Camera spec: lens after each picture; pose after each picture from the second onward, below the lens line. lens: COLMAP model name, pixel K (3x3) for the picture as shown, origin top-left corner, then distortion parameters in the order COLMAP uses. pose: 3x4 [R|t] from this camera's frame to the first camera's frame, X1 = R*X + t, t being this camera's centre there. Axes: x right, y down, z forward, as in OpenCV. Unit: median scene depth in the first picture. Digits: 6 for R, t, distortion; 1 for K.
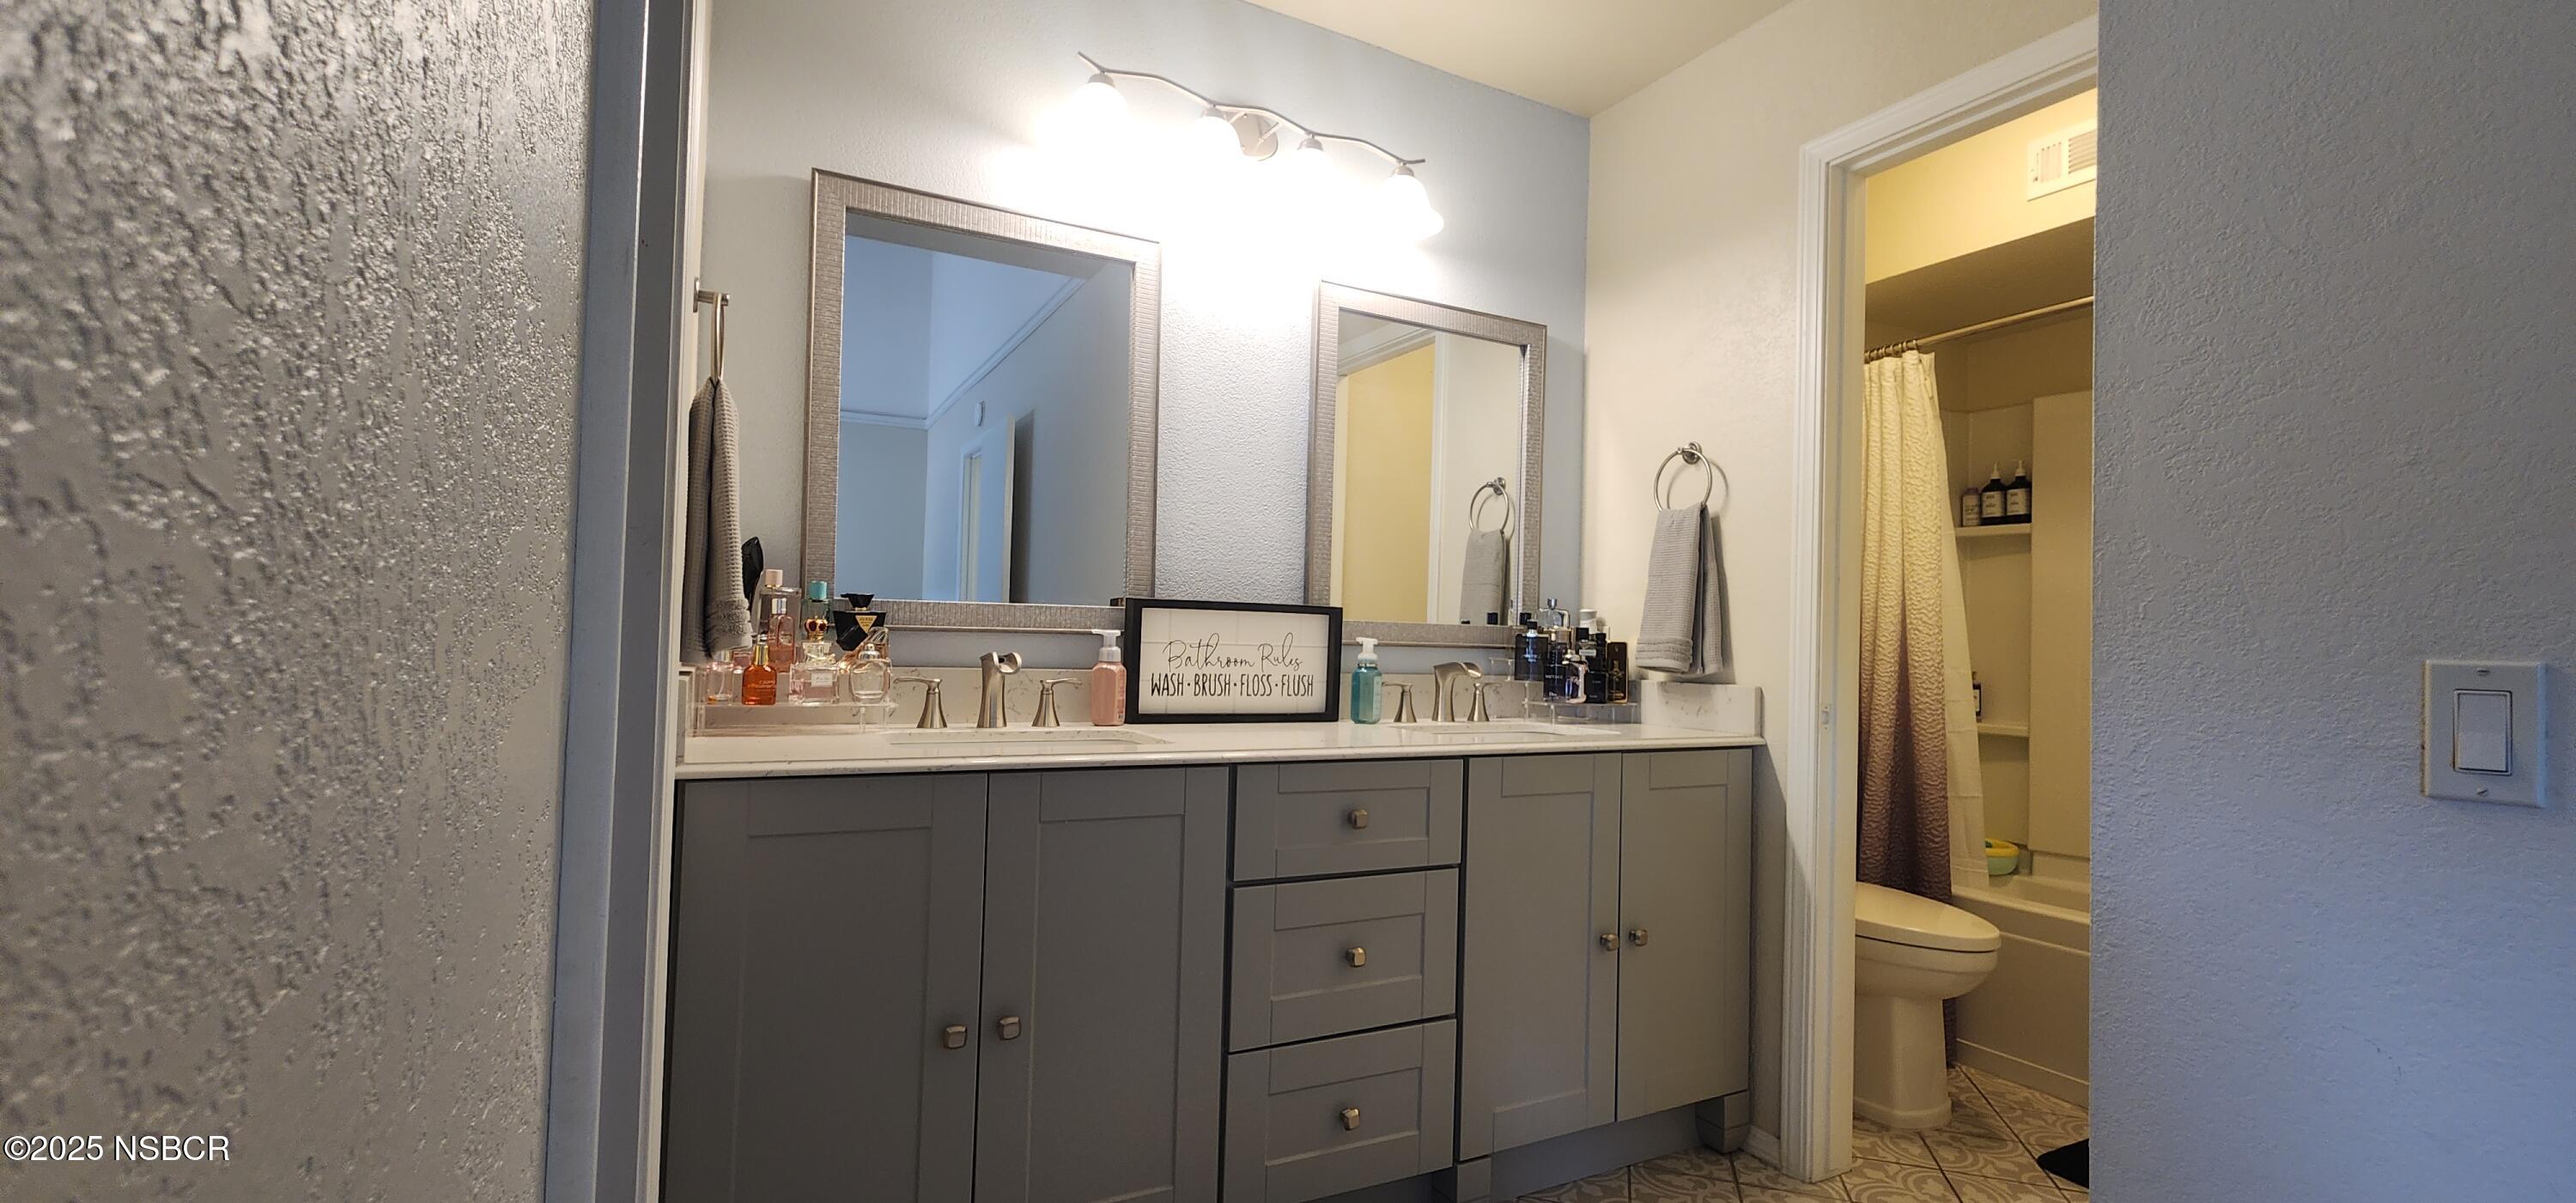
lens RADIAL K [[1063.4, 0, 1289.2], [0, 1063.4, 616.7], [0, 0, 1]] dist [0.000283, 0.000257]
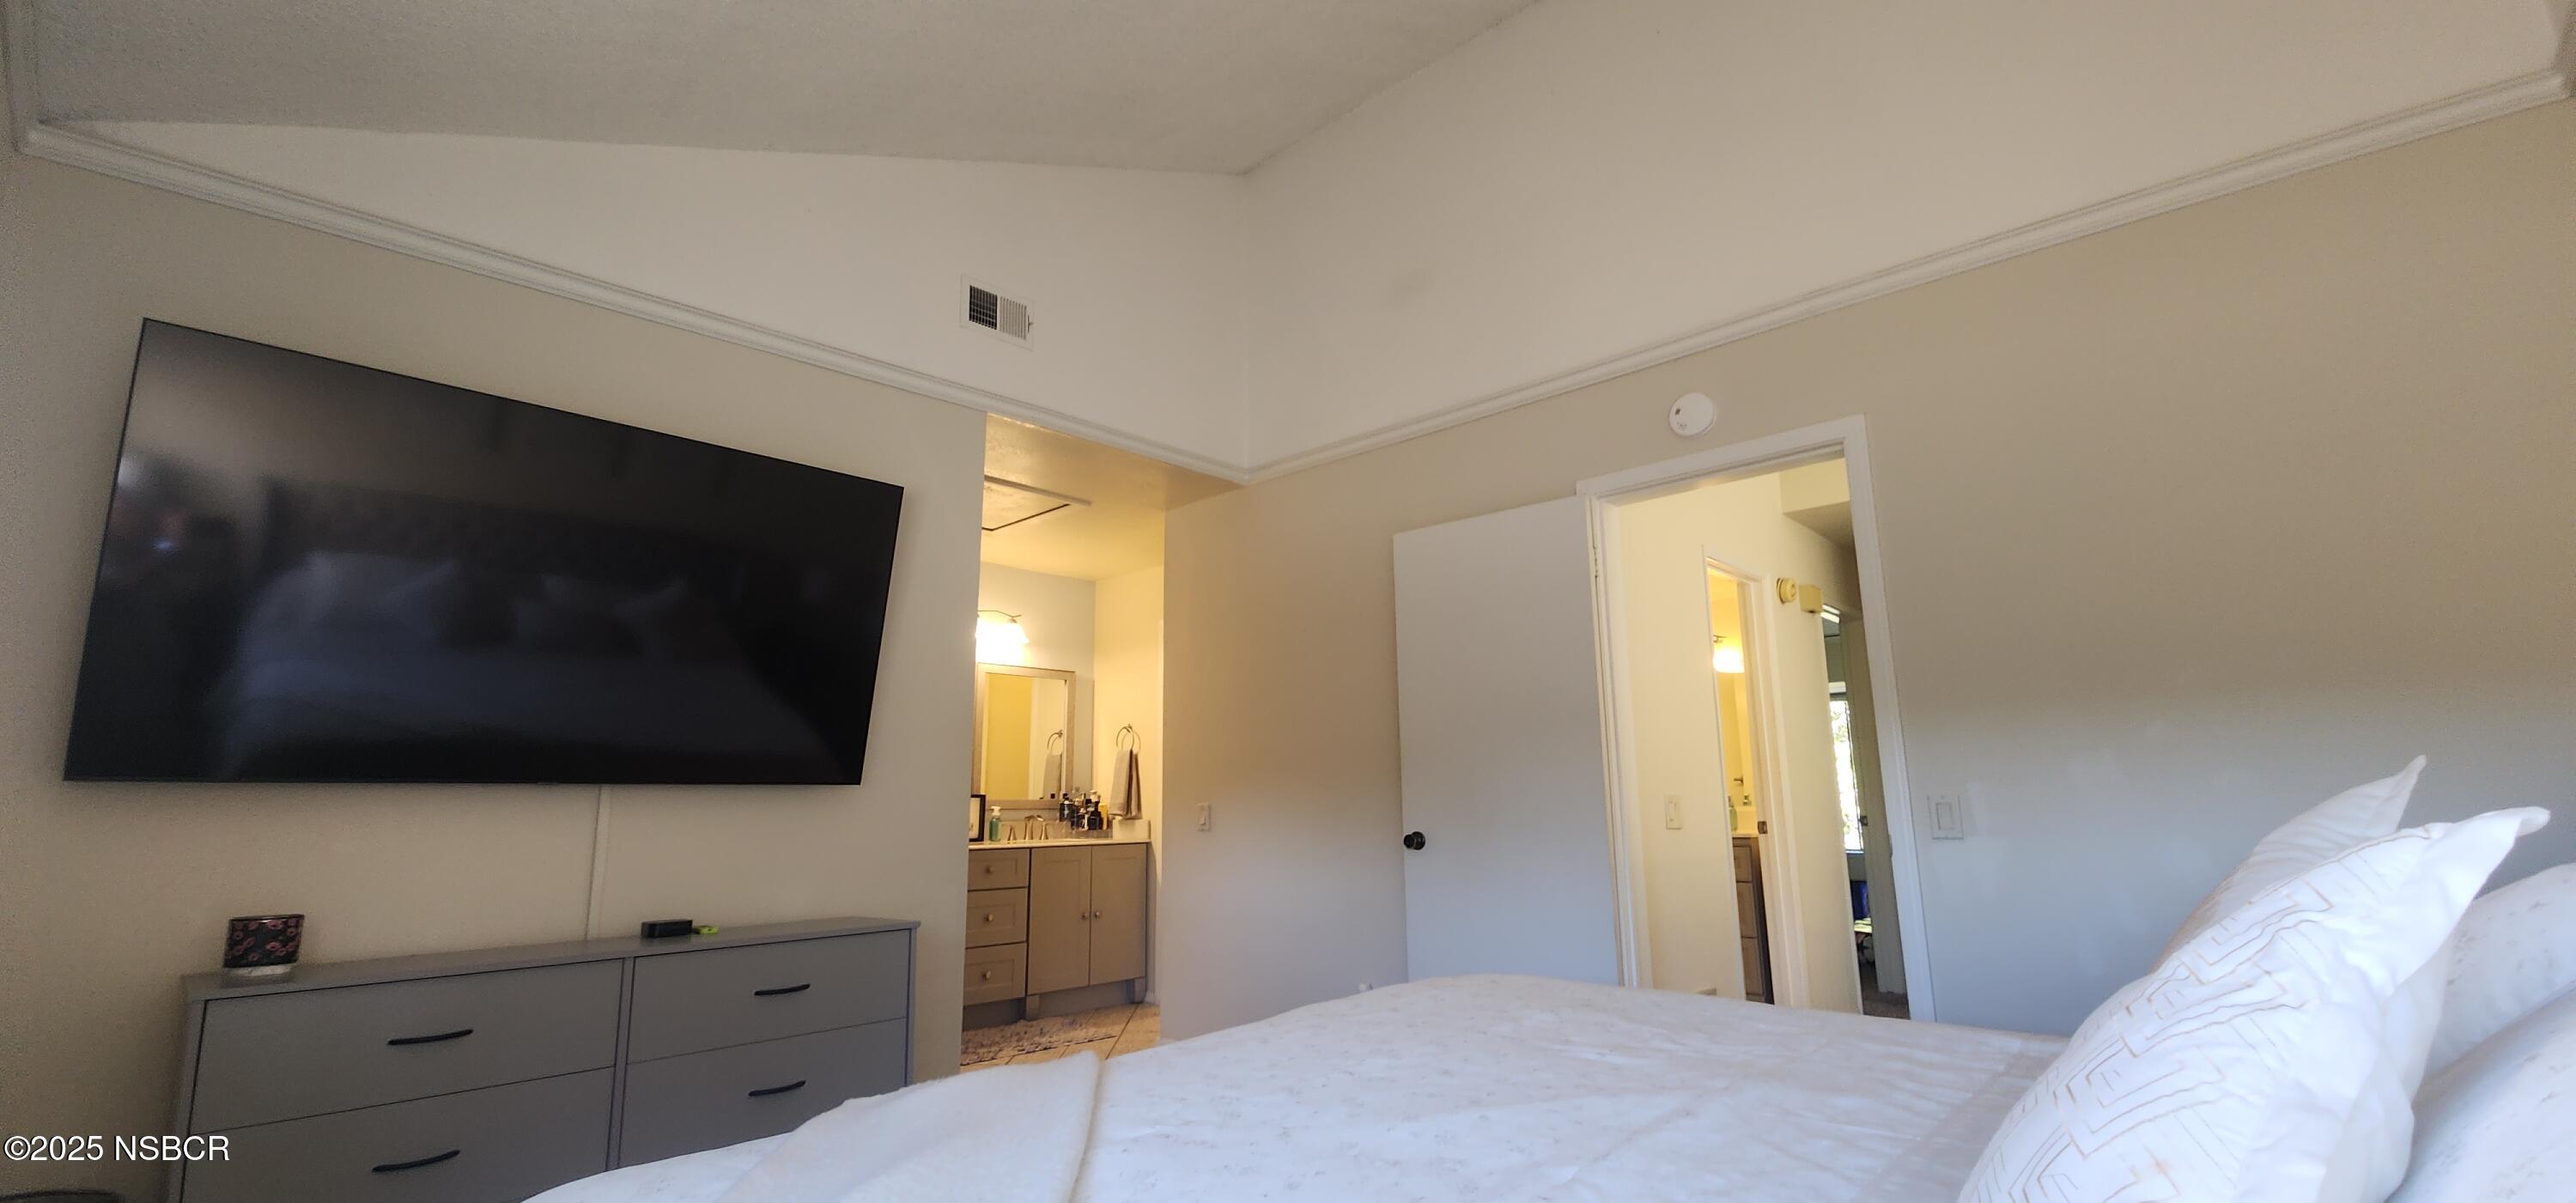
lens RADIAL K [[1063.4, 0, 1289.2], [0, 1063.4, 616.7], [0, 0, 1]] dist [0.000283, 0.000257]
pose [[0.945416, 0.020193, 0.325240, -0.093362], [0.028453, 0.989151, -0.144119, -0.040188], [-0.324622, 0.145506, 0.934585, -1.558394]]
